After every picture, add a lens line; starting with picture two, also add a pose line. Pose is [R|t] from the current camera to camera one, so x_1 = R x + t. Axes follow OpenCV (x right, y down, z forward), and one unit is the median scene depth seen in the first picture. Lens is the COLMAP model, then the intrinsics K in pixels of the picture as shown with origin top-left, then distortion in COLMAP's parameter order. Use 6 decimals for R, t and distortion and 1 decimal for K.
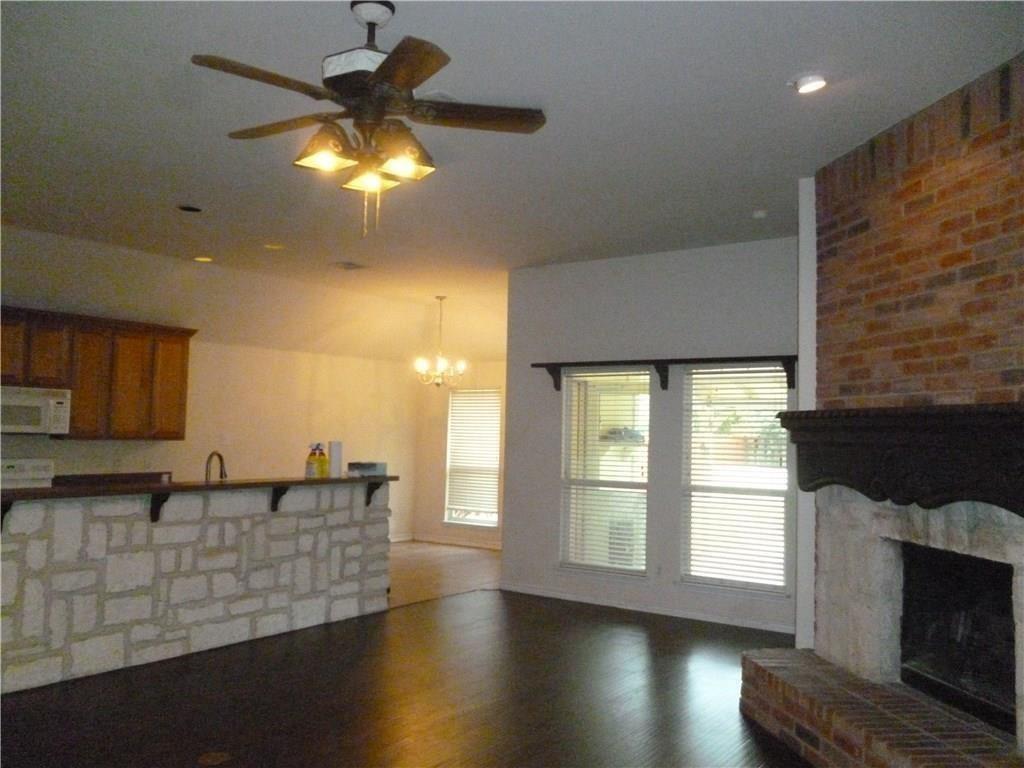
lens RADIAL K [[875.2, 0, 512.0], [0, 875.2, 384.0], [0, 0, 1]] dist [-0.000026, 0.001492]
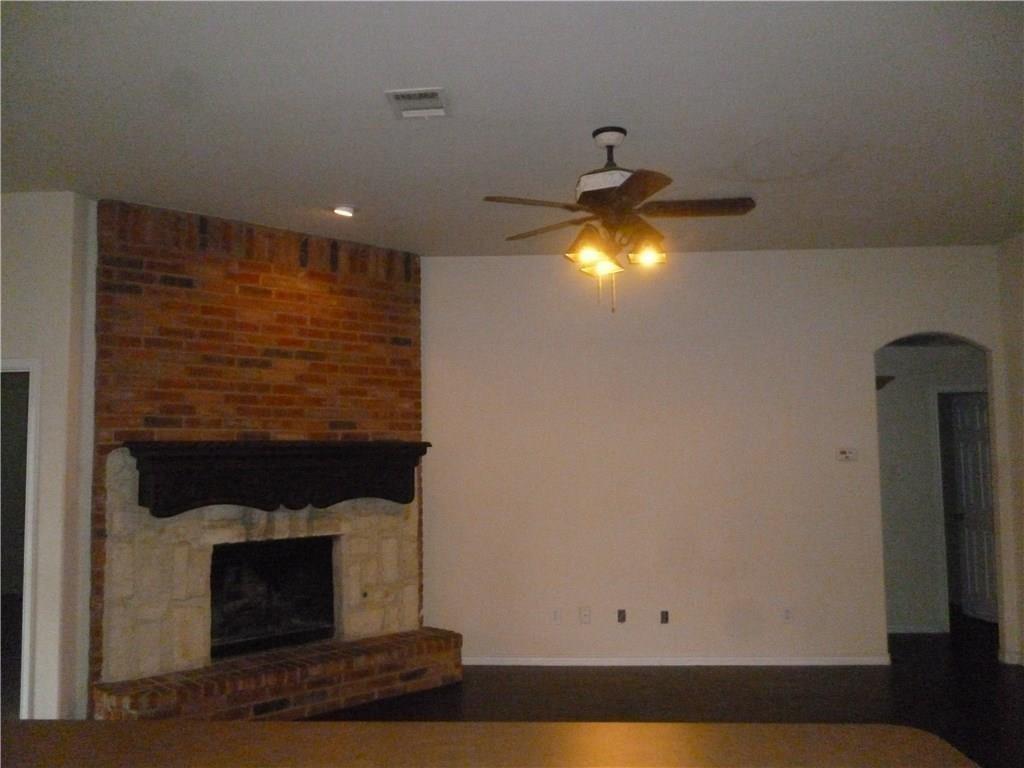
lens RADIAL K [[875.2, 0, 512.0], [0, 875.2, 384.0], [0, 0, 1]] dist [-0.000026, 0.001492]
pose [[-0.539905, 0.057787, 0.839740, -0.967114], [-0.043605, 0.994381, -0.096464, 0.056506], [-0.840596, -0.088698, -0.534351, 1.501900]]
